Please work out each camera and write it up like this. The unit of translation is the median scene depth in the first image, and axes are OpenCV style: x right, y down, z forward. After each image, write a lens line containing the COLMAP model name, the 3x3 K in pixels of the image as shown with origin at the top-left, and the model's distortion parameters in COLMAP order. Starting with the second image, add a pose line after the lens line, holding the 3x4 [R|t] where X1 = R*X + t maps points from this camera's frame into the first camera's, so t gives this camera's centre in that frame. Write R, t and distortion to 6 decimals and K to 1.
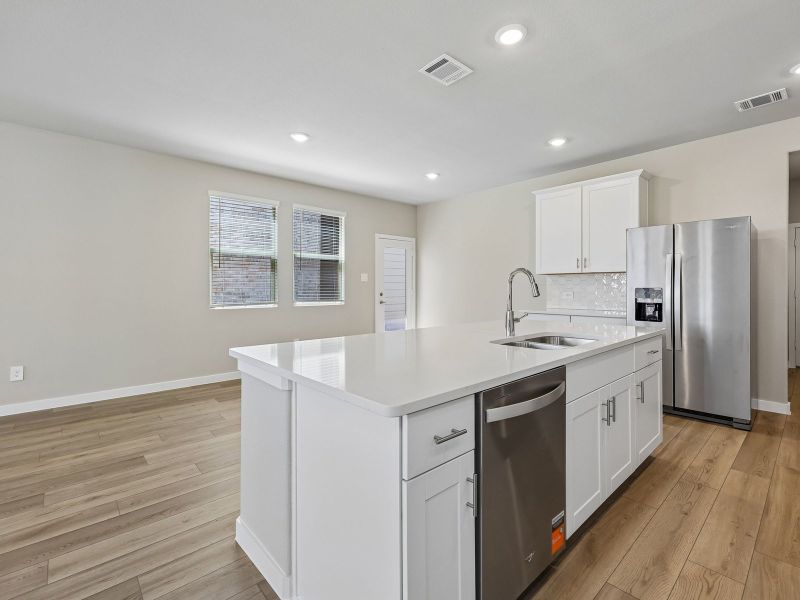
lens RADIAL K [[370.8, 0, 400.0], [0, 370.8, 300.0], [0, 0, 1]] dist [-0.022019, -0.000185]
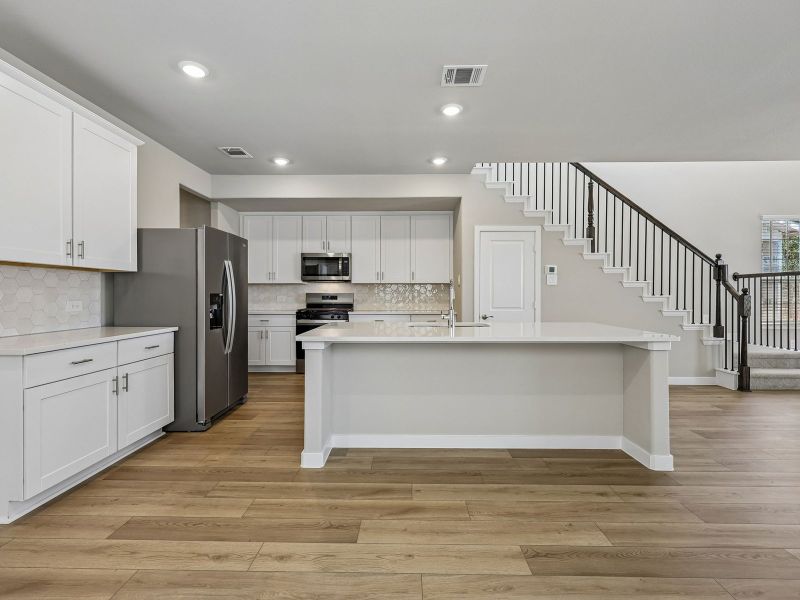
lens RADIAL K [[370.7, 0, 400.0], [0, 370.7, 300.0], [0, 0, 1]] dist [0.000909, 0.000044]
pose [[-0.737173, -0.004869, 0.675687, -0.265842], [0.021207, 0.999315, 0.030338, -0.030804], [-0.675372, 0.036694, -0.736564, 1.152172]]
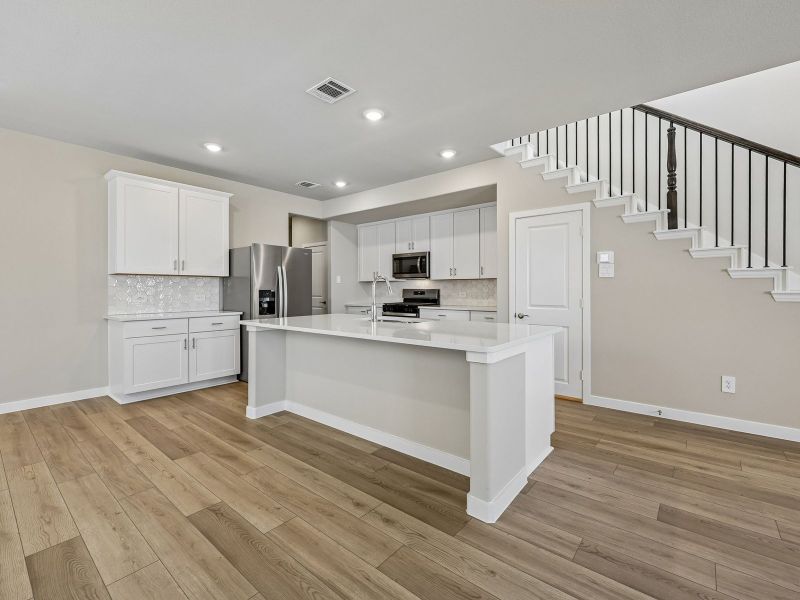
lens RADIAL K [[363.8, 0, 413.0], [0, 363.8, 295.4], [0, 0, 1]] dist [0.000244, 0.000102]
pose [[-0.160715, -0.009940, 0.986951, -0.609563], [0.029452, 0.999456, 0.014861, -0.016191], [-0.986561, 0.031456, -0.160335, 0.576603]]
